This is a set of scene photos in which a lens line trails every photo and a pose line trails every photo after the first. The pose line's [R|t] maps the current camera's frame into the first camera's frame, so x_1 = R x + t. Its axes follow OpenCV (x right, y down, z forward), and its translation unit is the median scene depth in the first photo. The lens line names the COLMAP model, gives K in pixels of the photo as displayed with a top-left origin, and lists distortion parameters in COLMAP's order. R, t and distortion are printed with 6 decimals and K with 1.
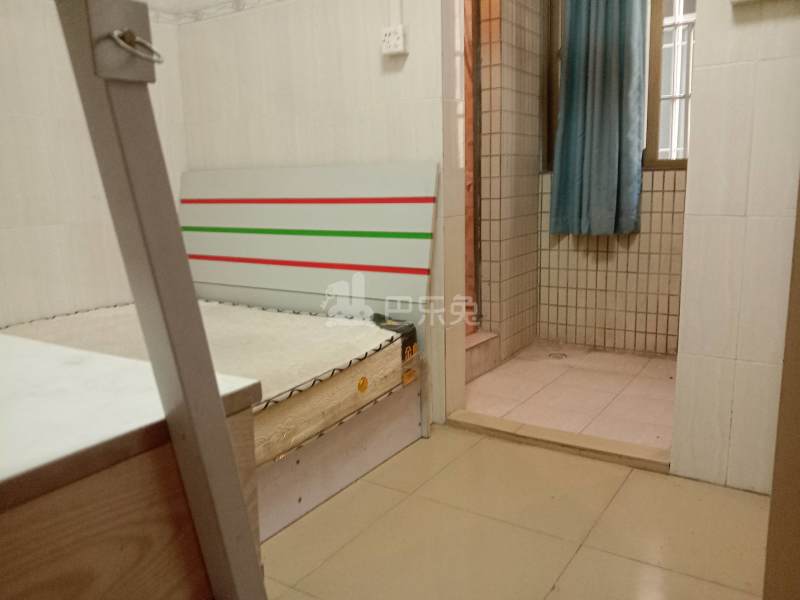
lens RADIAL K [[651.5, 0, 396.5], [0, 651.5, 302.1], [0, 0, 1]] dist [0.048398, -0.124279]
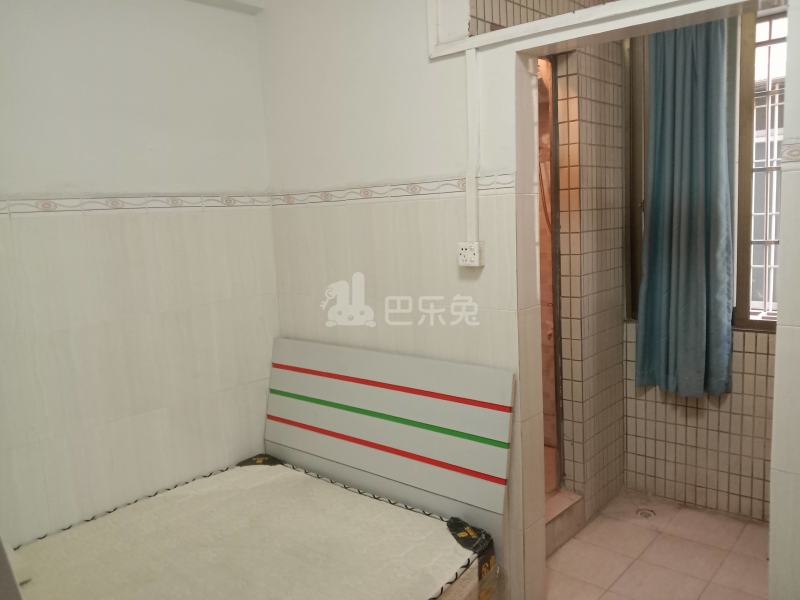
lens RADIAL K [[651.5, 0, 396.4], [0, 651.5, 303.7], [0, 0, 1]] dist [0.048398, -0.124279]
pose [[0.990949, -0.003970, -0.134178, 0.013435], [-0.002558, 0.998823, -0.048439, -0.198136], [0.134212, 0.048344, 0.989773, -0.025532]]
